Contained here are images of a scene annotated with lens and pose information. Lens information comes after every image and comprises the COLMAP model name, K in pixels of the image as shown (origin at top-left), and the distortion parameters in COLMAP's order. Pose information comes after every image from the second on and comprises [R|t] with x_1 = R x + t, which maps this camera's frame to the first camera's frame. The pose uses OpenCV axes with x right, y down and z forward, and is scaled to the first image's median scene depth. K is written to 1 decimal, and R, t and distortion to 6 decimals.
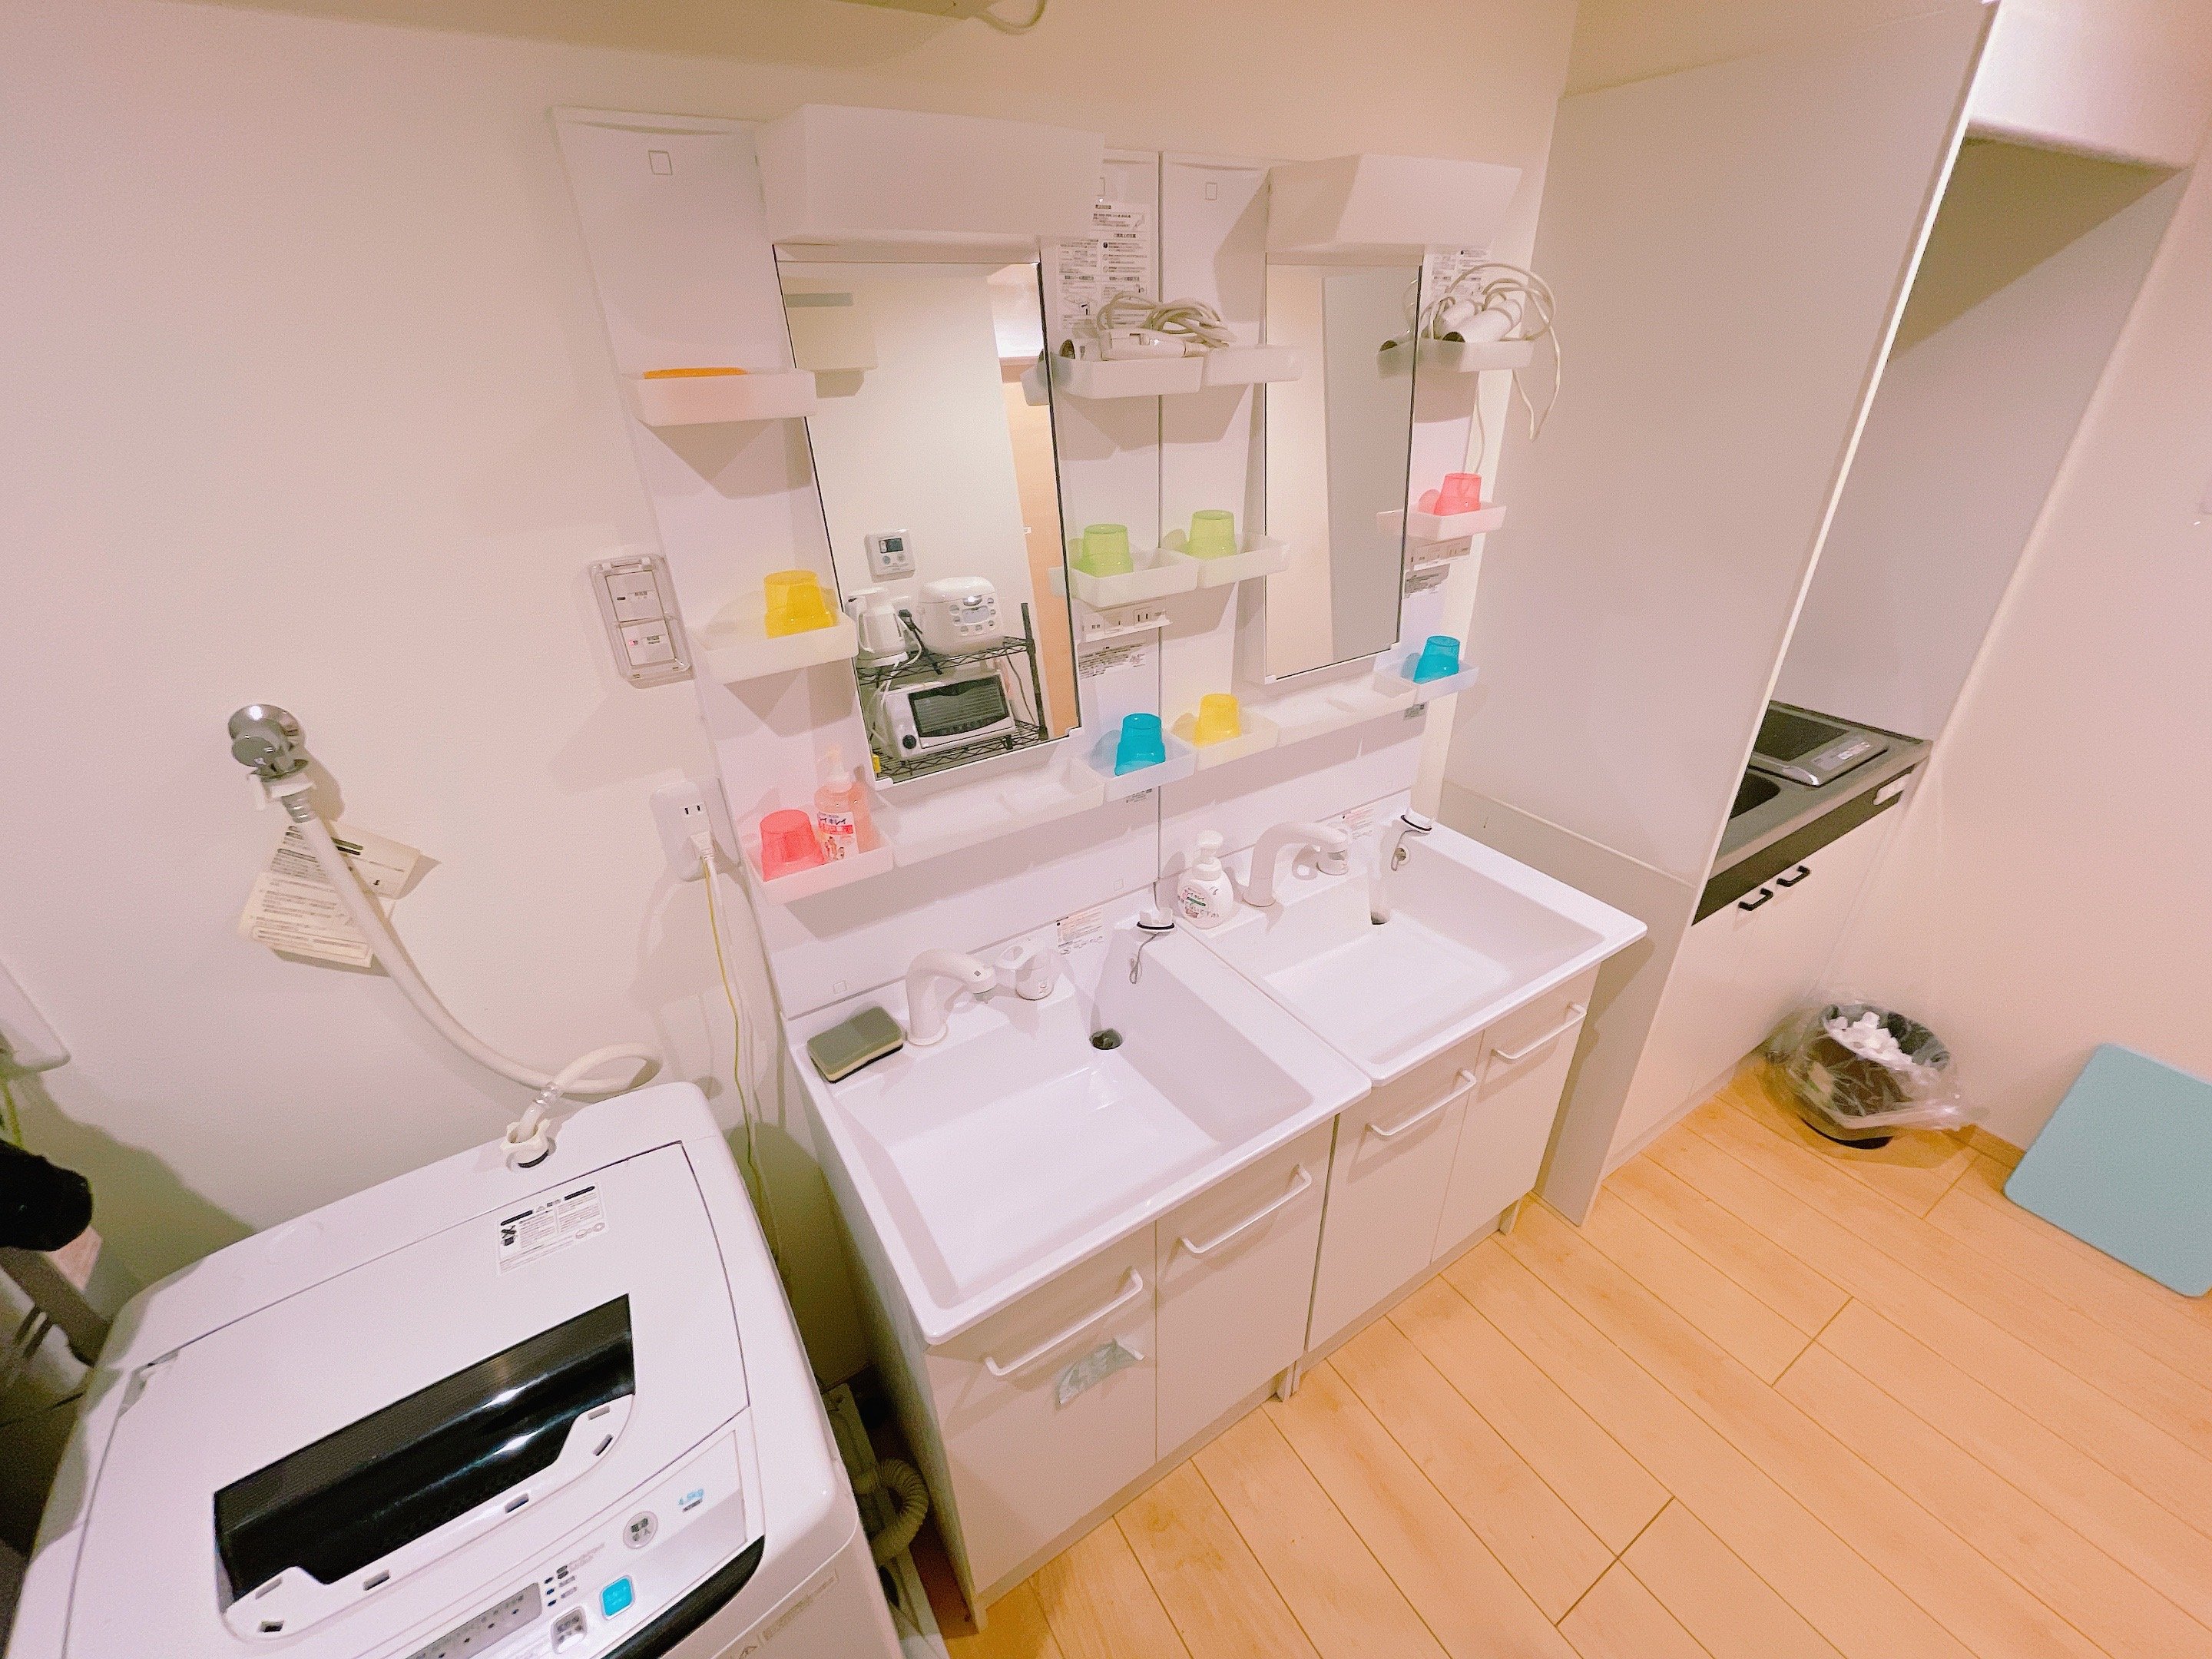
lens RADIAL K [[901.6, 0, 1104.0], [0, 901.6, 833.2], [0, 0, 1]] dist [-0.000760, -0.001004]
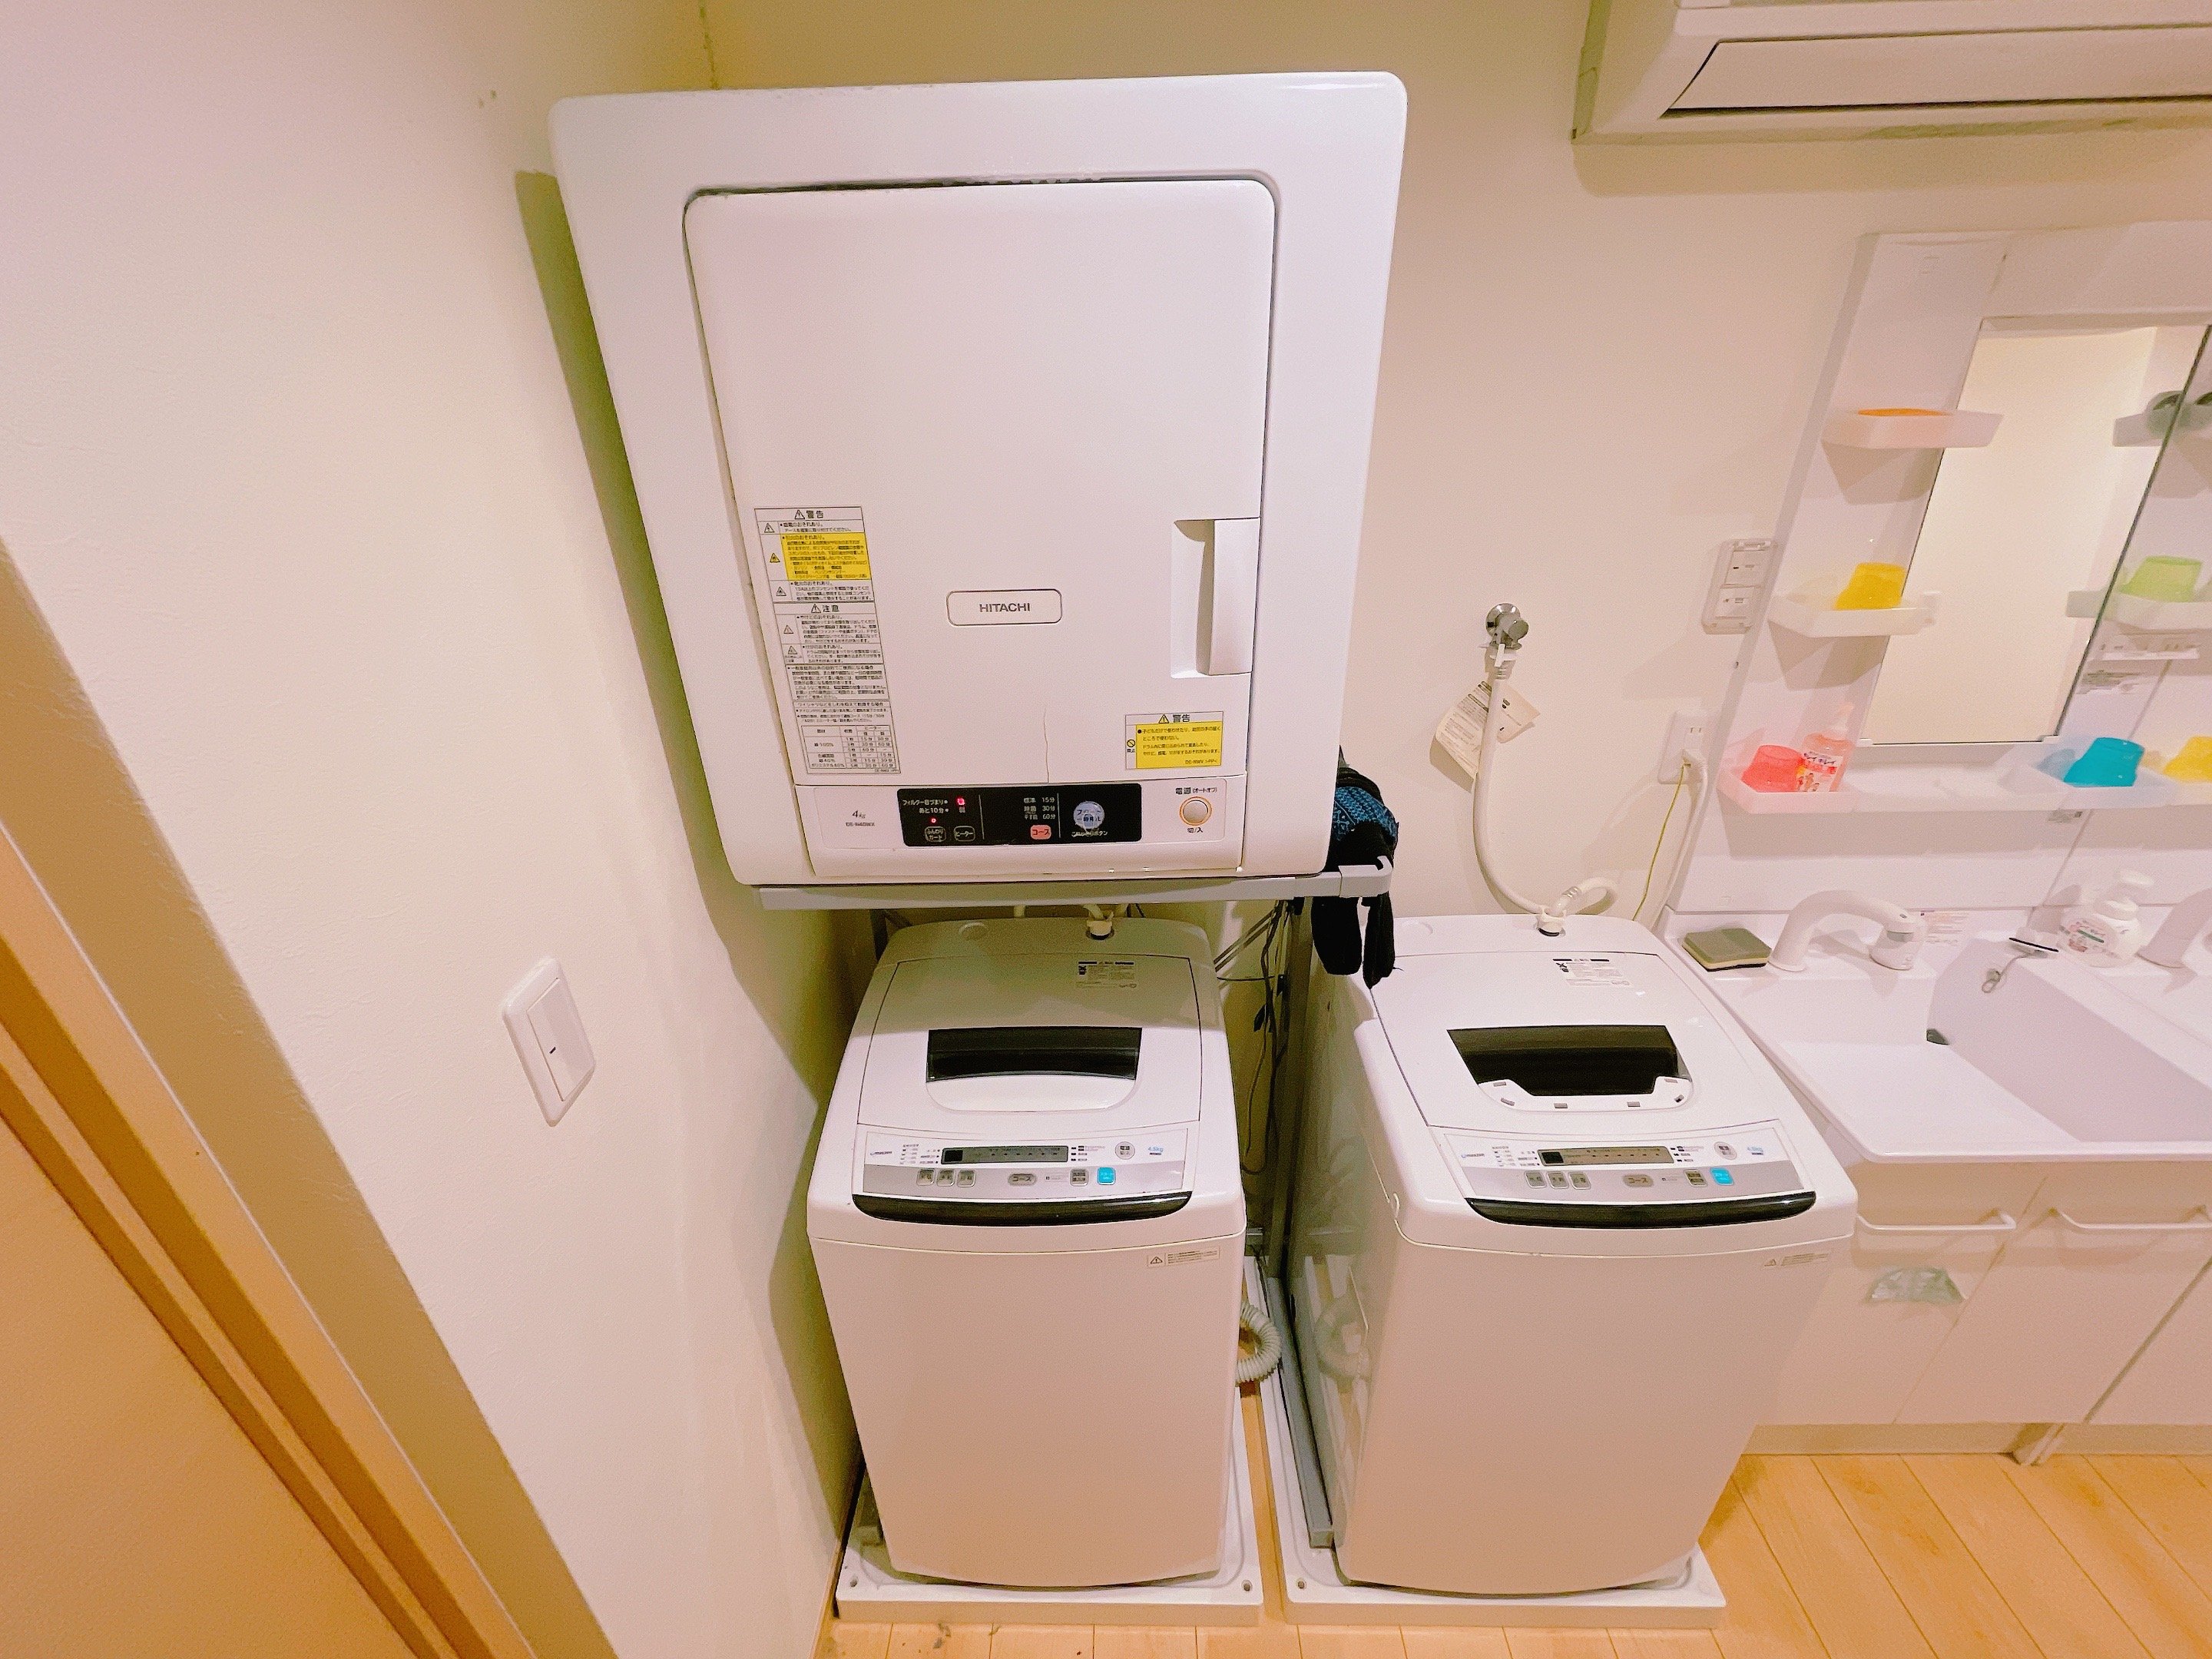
lens RADIAL K [[901.6, 0, 1104.0], [0, 901.6, 833.2], [0, 0, 1]] dist [-0.000760, -0.001004]
pose [[0.839076, 0.252538, -0.481847, -0.450441], [-0.264345, 0.963396, 0.044597, 0.259282], [0.475472, 0.089954, 0.875120, -0.508874]]
